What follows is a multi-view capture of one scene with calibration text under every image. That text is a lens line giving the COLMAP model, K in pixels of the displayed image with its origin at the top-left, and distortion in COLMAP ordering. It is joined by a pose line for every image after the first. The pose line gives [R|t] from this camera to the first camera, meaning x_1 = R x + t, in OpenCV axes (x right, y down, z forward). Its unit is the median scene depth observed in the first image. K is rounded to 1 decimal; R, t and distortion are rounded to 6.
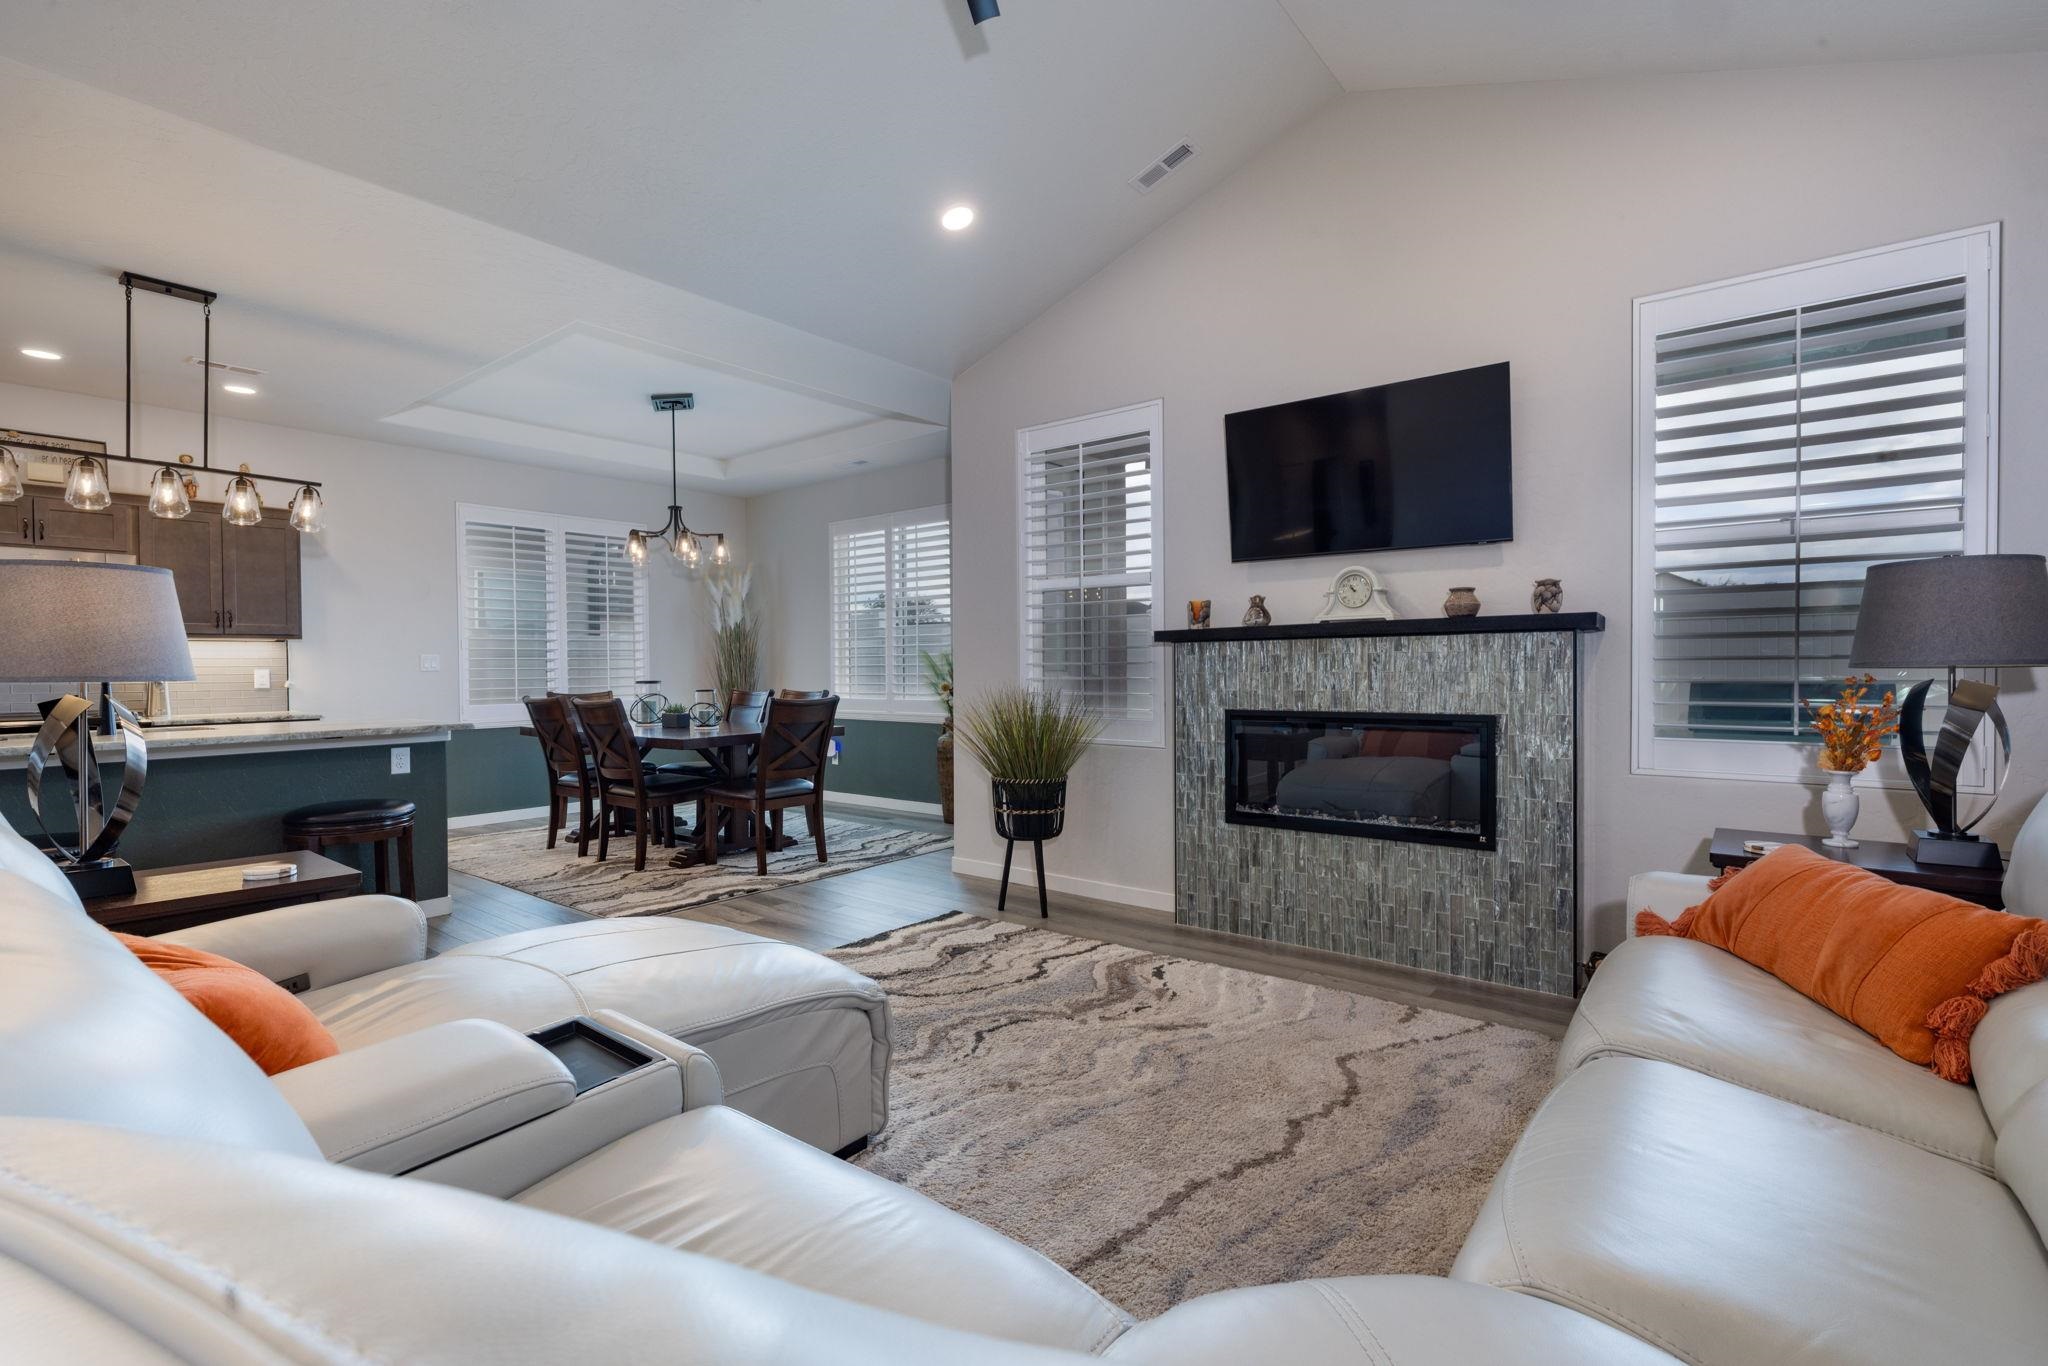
lens RADIAL K [[917.7, 0, 1031.4], [0, 917.7, 674.5], [0, 0, 1]] dist [-0.001156, 0.000010]
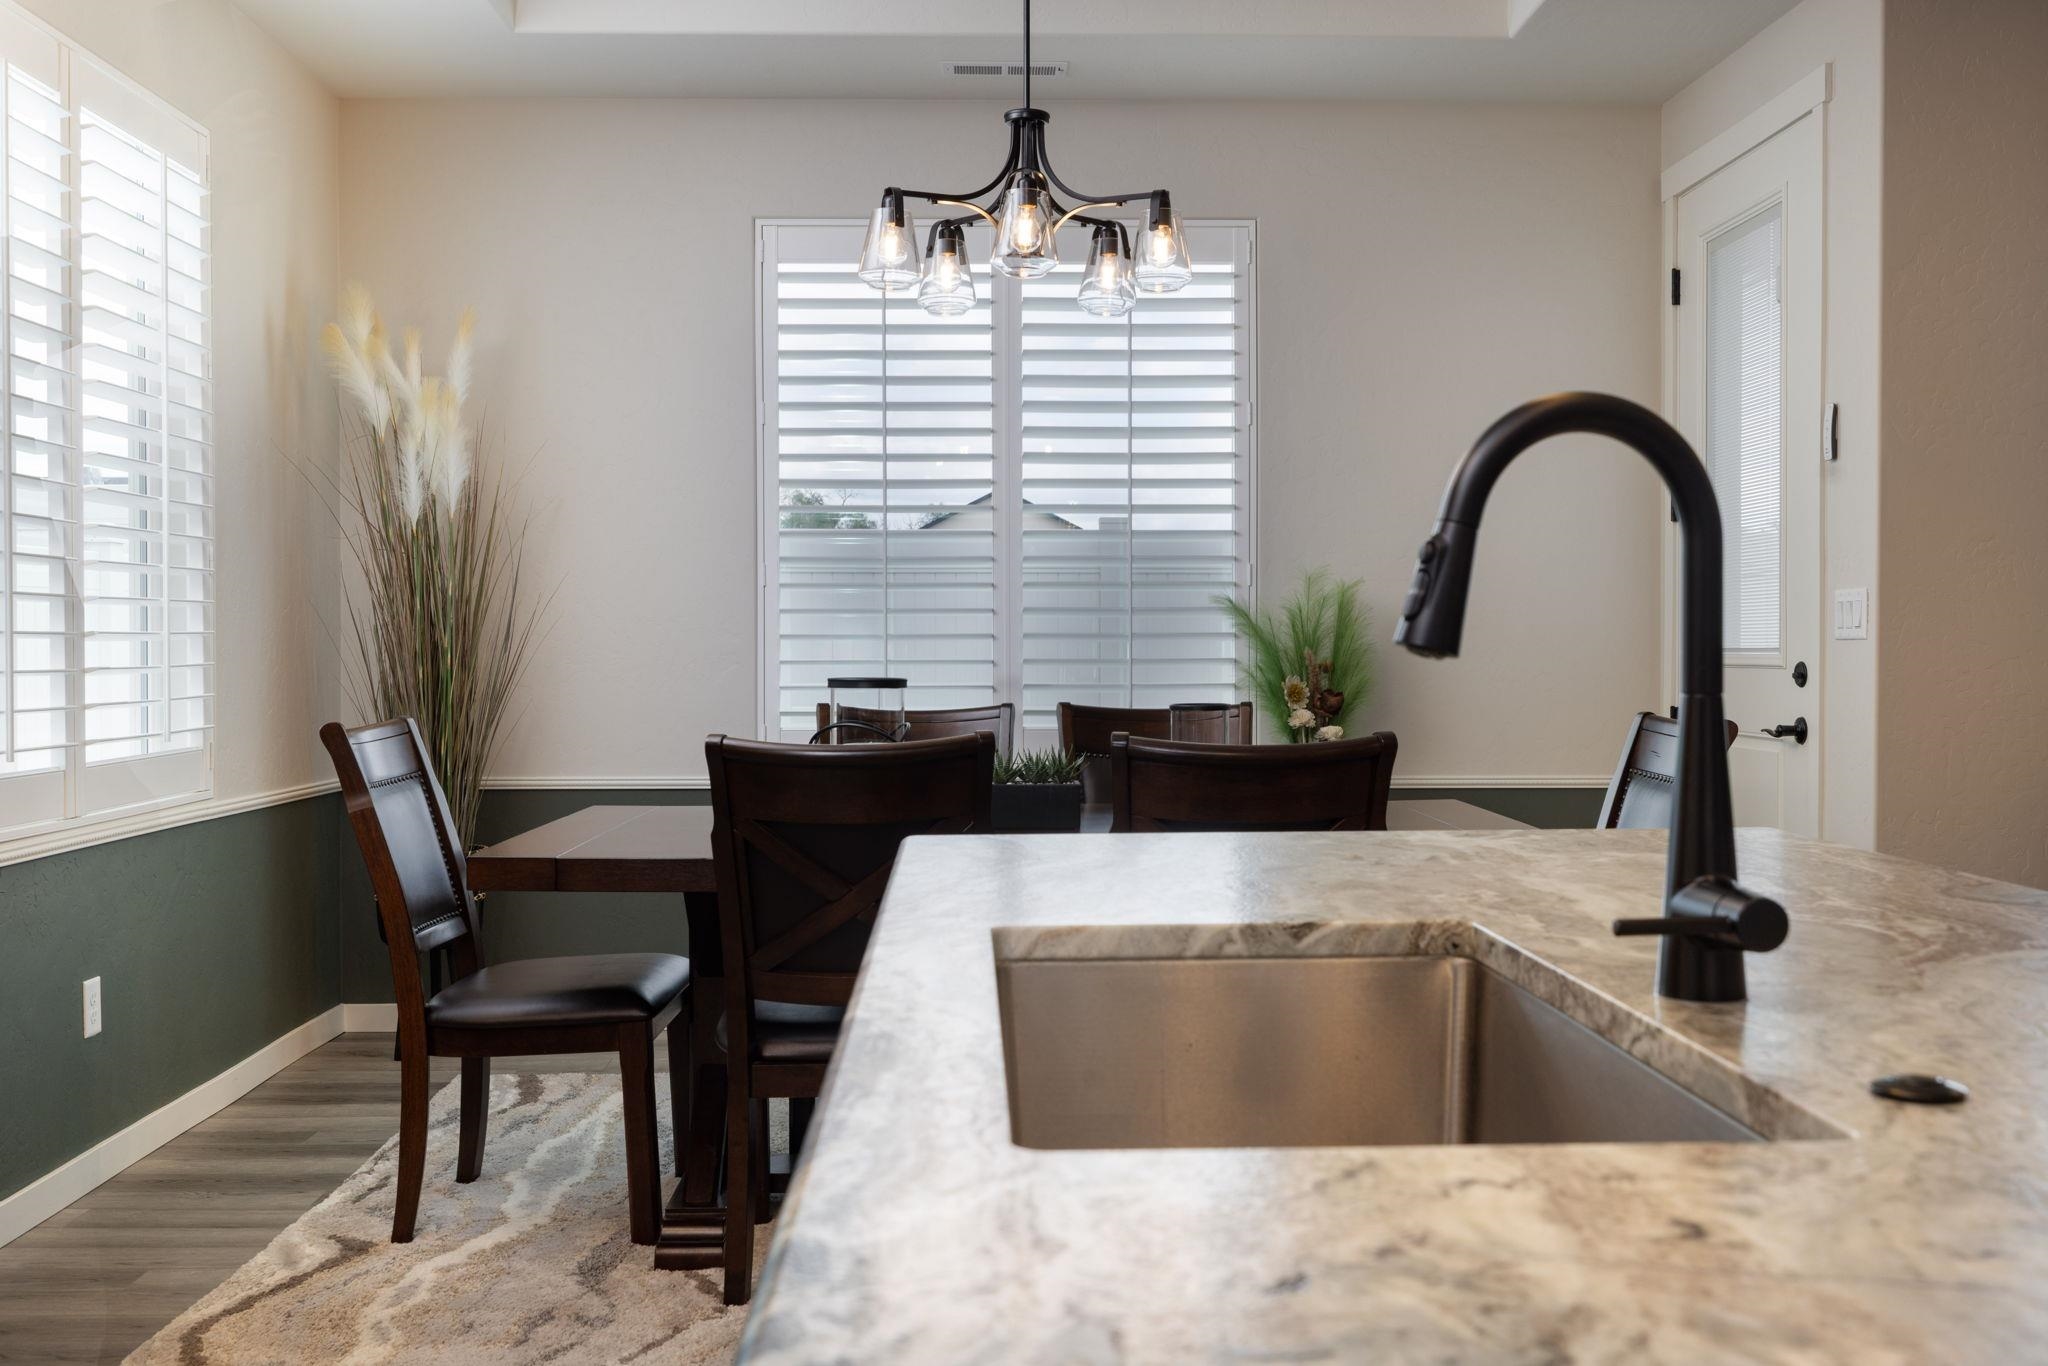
lens RADIAL K [[1997.2, 0, 1024.0], [0, 1997.2, 683.0], [0, 0, 1]] dist [-0.003582, -0.002631]
pose [[0.764173, -0.005828, 0.644985, -1.203685], [0.004920, 0.999983, 0.003207, 0.010359], [-0.644993, 0.000722, 0.764188, 0.708546]]
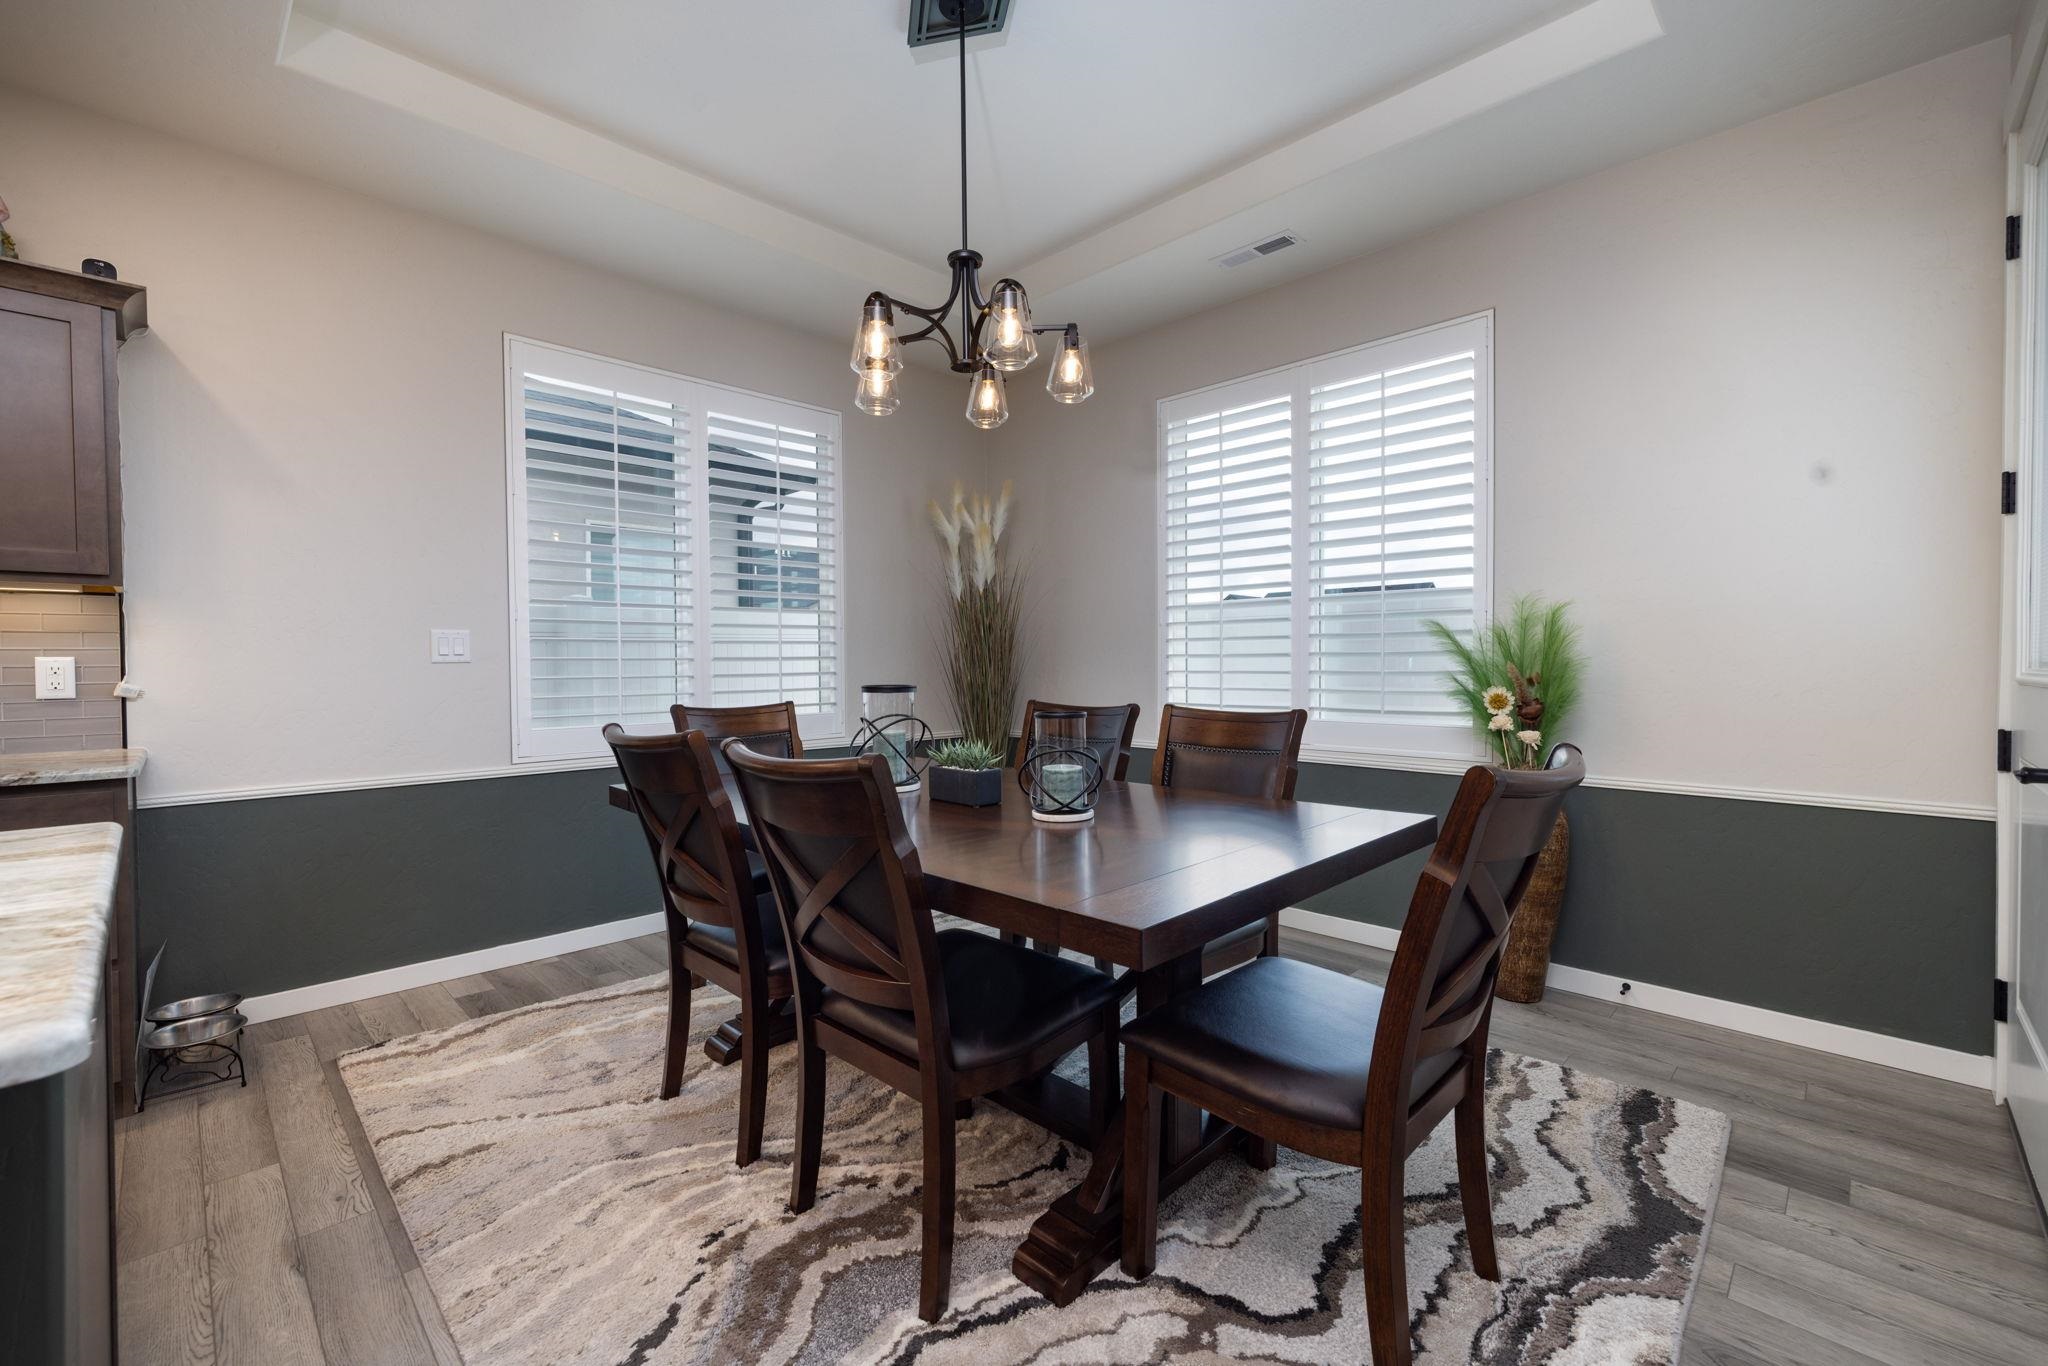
lens RADIAL K [[849.3, 0, 1028.9], [0, 849.3, 680.1], [0, 0, 1]] dist [0.000944, 0.000128]
pose [[0.993744, 0.005422, -0.111553, -0.463174], [-0.004350, 0.999942, 0.009844, 0.000172], [0.111600, -0.009297, 0.993710, 0.917590]]
